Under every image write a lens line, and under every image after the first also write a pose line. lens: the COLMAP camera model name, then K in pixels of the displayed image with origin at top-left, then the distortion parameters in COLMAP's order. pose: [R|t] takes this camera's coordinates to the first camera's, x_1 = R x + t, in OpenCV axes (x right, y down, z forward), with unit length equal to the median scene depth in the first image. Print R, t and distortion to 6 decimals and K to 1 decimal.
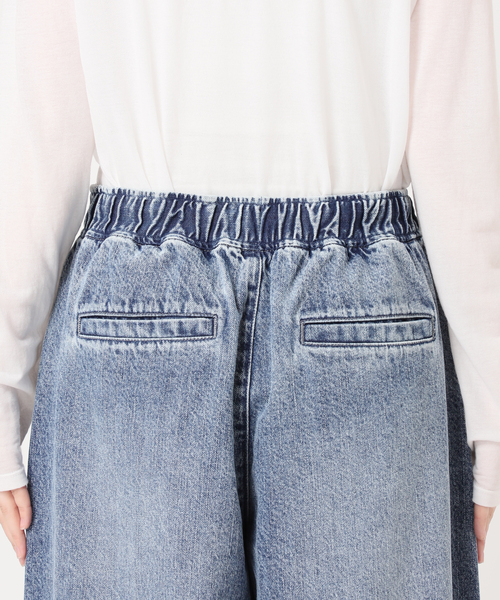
lens RADIAL K [[1879.6, 0, 249.6], [0, 1879.6, 299.3], [0, 0, 1]] dist [-0.256098, 0.000000]
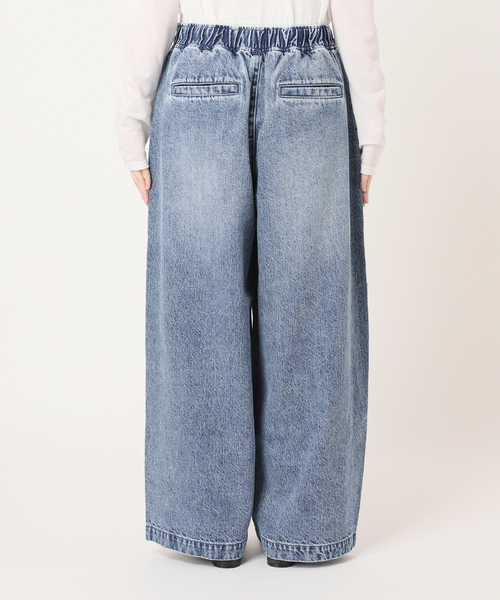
lens RADIAL K [[1070.6, 0, 248.7], [0, 1070.6, 300.6], [0, 0, 1]] dist [-0.079760, 0.000000]
pose [[0.999922, -0.004975, 0.011493, -0.021848], [0.002884, 0.984521, 0.175240, 0.038209], [-0.012187, -0.175193, 0.984459, -0.221602]]
